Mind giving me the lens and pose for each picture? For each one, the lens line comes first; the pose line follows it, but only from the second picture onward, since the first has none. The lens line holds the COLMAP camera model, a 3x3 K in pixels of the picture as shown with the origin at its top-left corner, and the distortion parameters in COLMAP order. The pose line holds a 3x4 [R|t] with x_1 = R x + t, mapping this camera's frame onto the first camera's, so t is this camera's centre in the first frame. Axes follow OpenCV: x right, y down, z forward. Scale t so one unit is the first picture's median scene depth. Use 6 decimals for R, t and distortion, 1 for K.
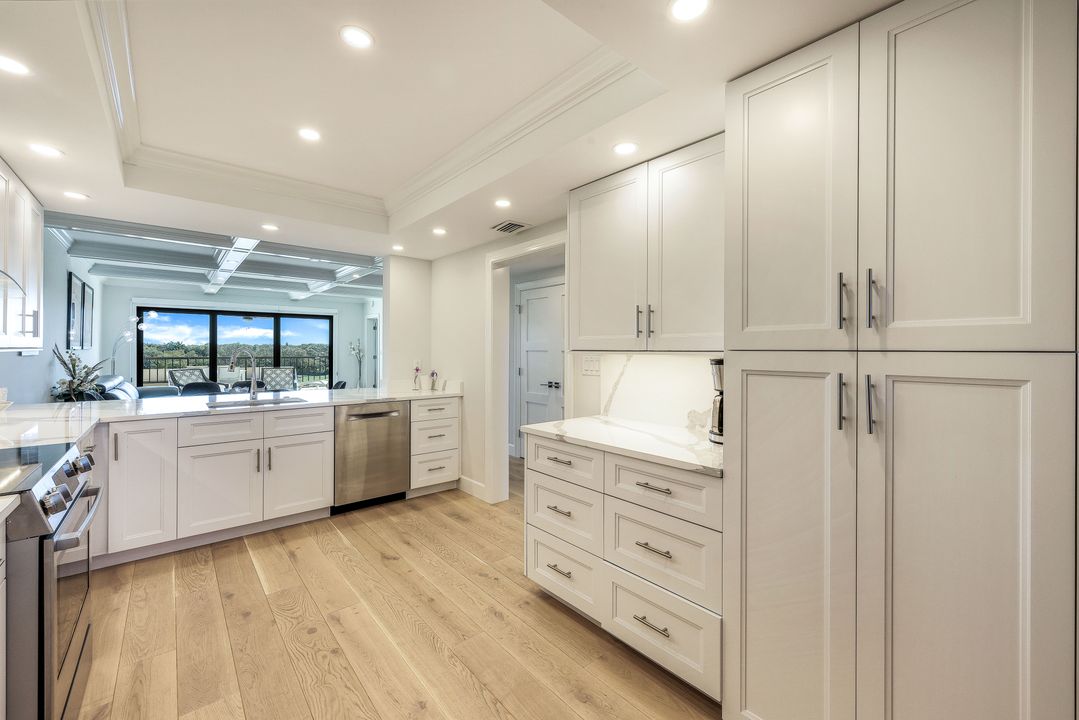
lens RADIAL K [[434.0, 0, 541.1], [0, 434.0, 349.4], [0, 0, 1]] dist [0.002678, -0.000936]
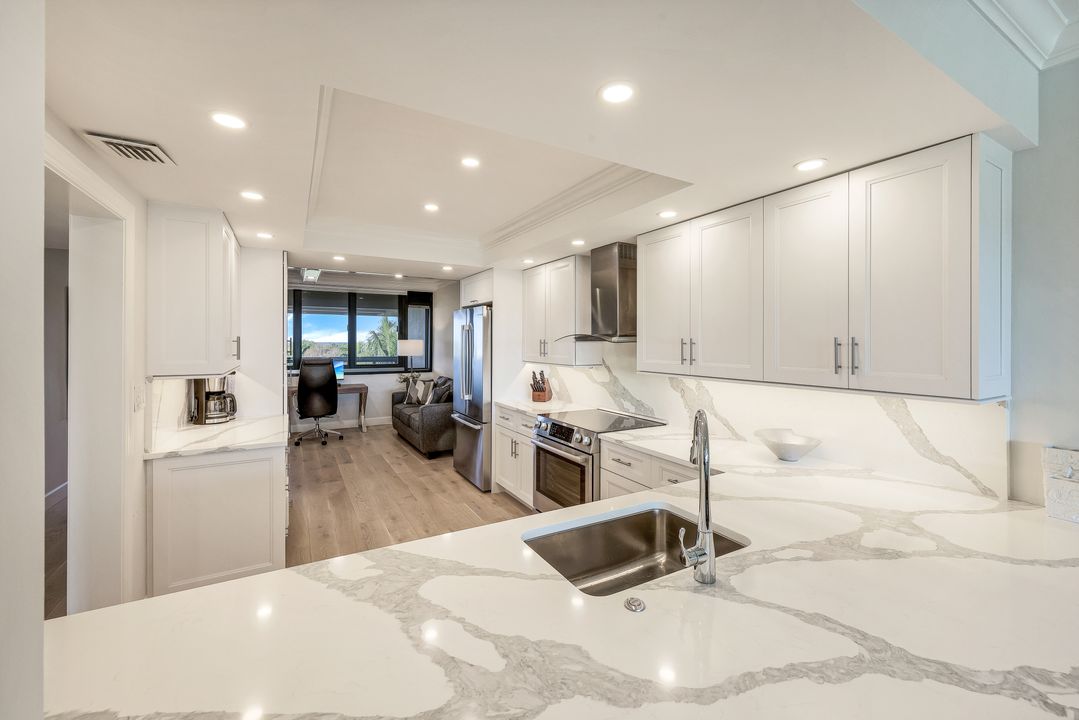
lens RADIAL K [[434.0, 0, 536.3], [0, 434.0, 343.3], [0, 0, 1]] dist [0.002678, -0.000936]
pose [[-0.980035, -0.009425, 0.198602, -0.567030], [-0.009469, 0.999955, 0.000730, -0.051403], [-0.198600, -0.001165, -0.980080, 1.253214]]
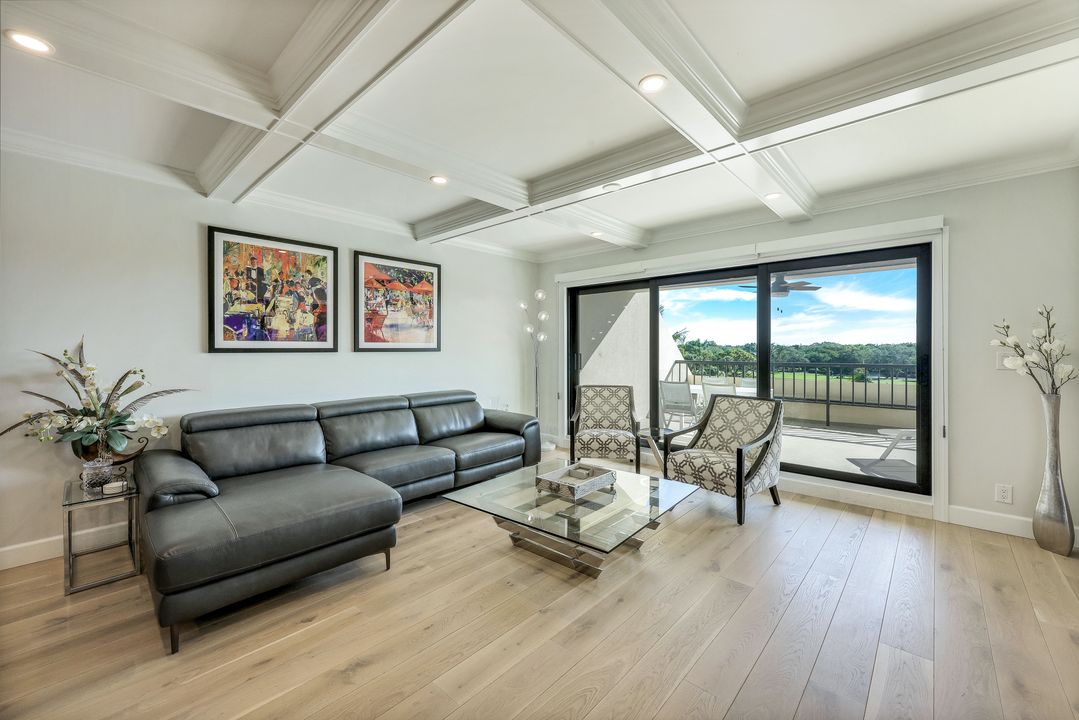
lens RADIAL K [[434.0, 0, 548.1], [0, 434.0, 354.5], [0, 0, 1]] dist [0.002678, -0.000936]
pose [[0.136320, 0.009660, -0.990618, -0.616369], [0.002219, 0.999947, 0.010056, -0.004694], [0.990662, -0.003570, 0.136292, 2.019715]]
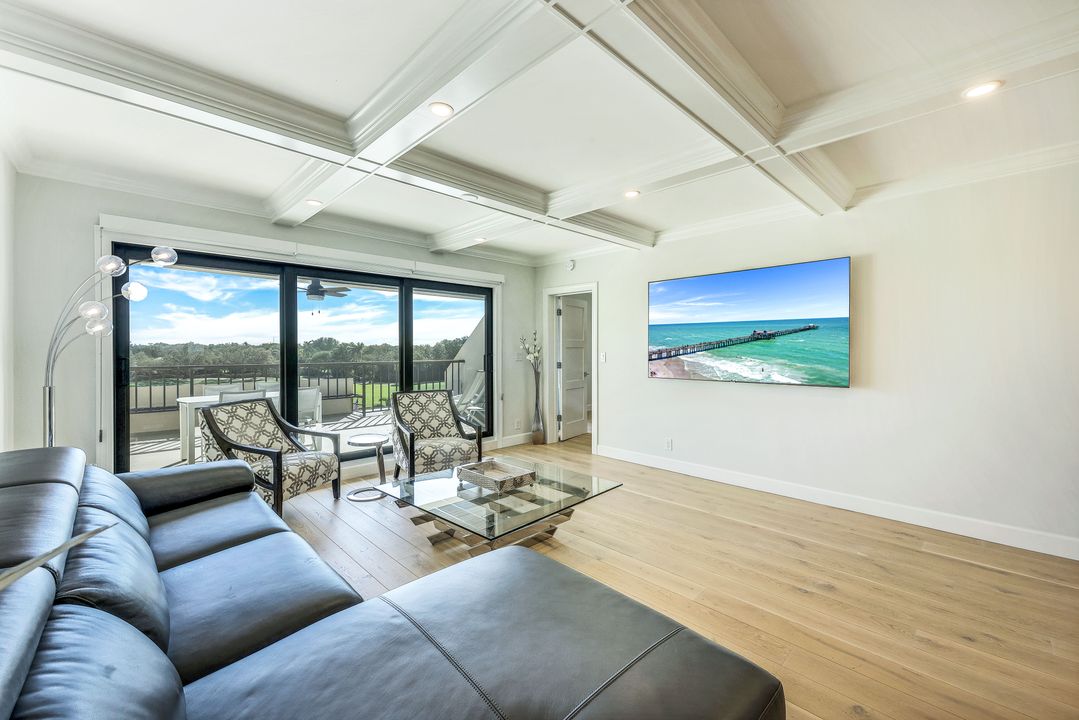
lens RADIAL K [[434.0, 0, 537.6], [0, 434.0, 354.7], [0, 0, 1]] dist [0.002678, -0.000936]
pose [[0.997938, -0.002866, 0.064115, -1.340981], [0.002104, 0.999926, 0.011947, -0.007795], [-0.064144, -0.011787, 0.997871, 1.369635]]
